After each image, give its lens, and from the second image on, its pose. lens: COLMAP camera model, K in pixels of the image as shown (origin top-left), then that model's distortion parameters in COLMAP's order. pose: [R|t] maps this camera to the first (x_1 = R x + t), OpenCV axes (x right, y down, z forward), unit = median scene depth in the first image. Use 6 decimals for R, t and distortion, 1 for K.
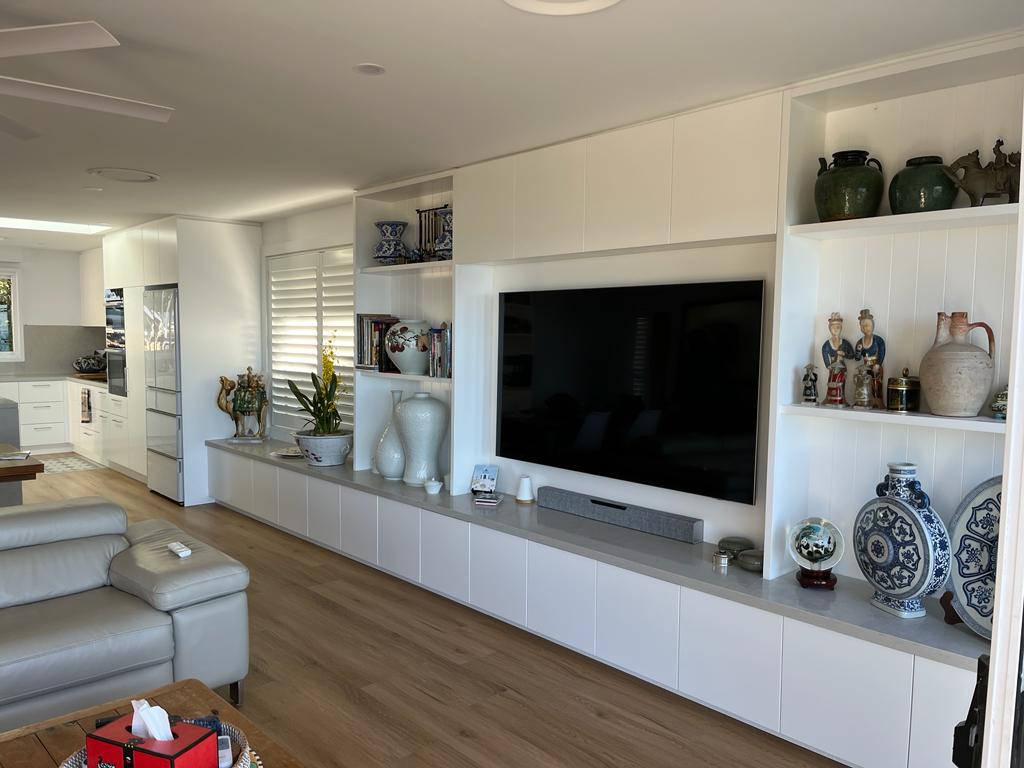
lens RADIAL K [[787.0, 0, 511.6], [0, 787.0, 386.5], [0, 0, 1]] dist [0.023197, -0.029646]
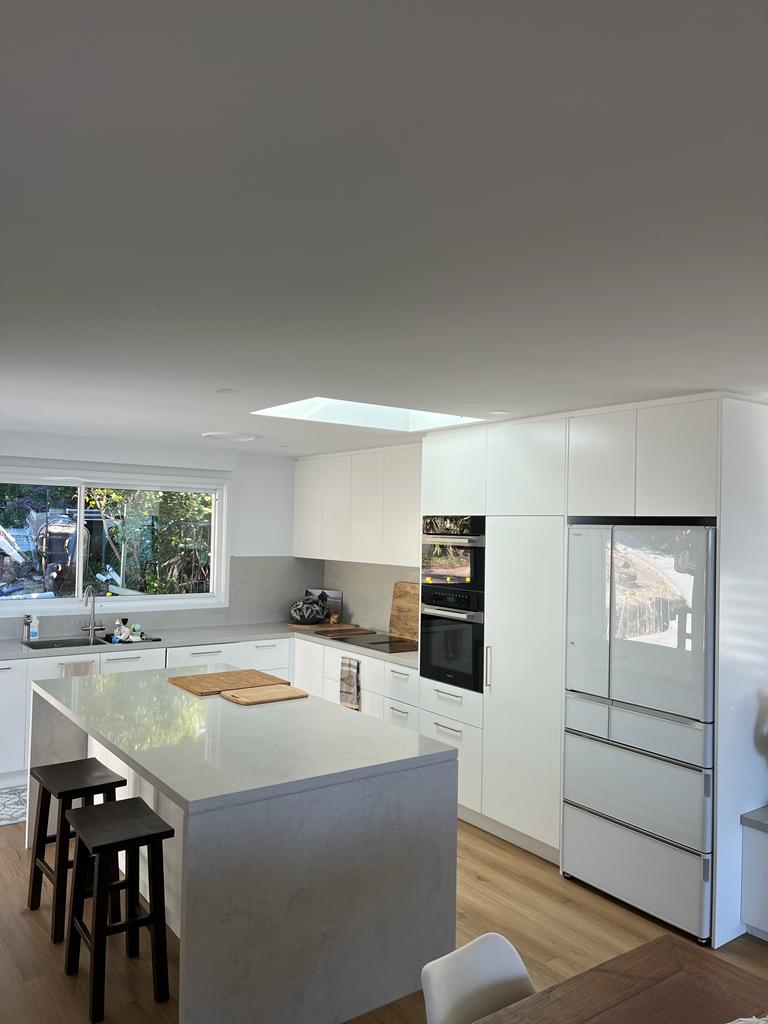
lens RADIAL K [[787.0, 0, 385.0], [0, 787.0, 512.6], [0, 0, 1]] dist [0.023197, -0.029646]
pose [[0.991002, -0.002700, -0.133818, -0.459548], [-0.009062, 0.996149, -0.087210, -0.069149], [0.133538, 0.087638, 0.987161, 0.362585]]
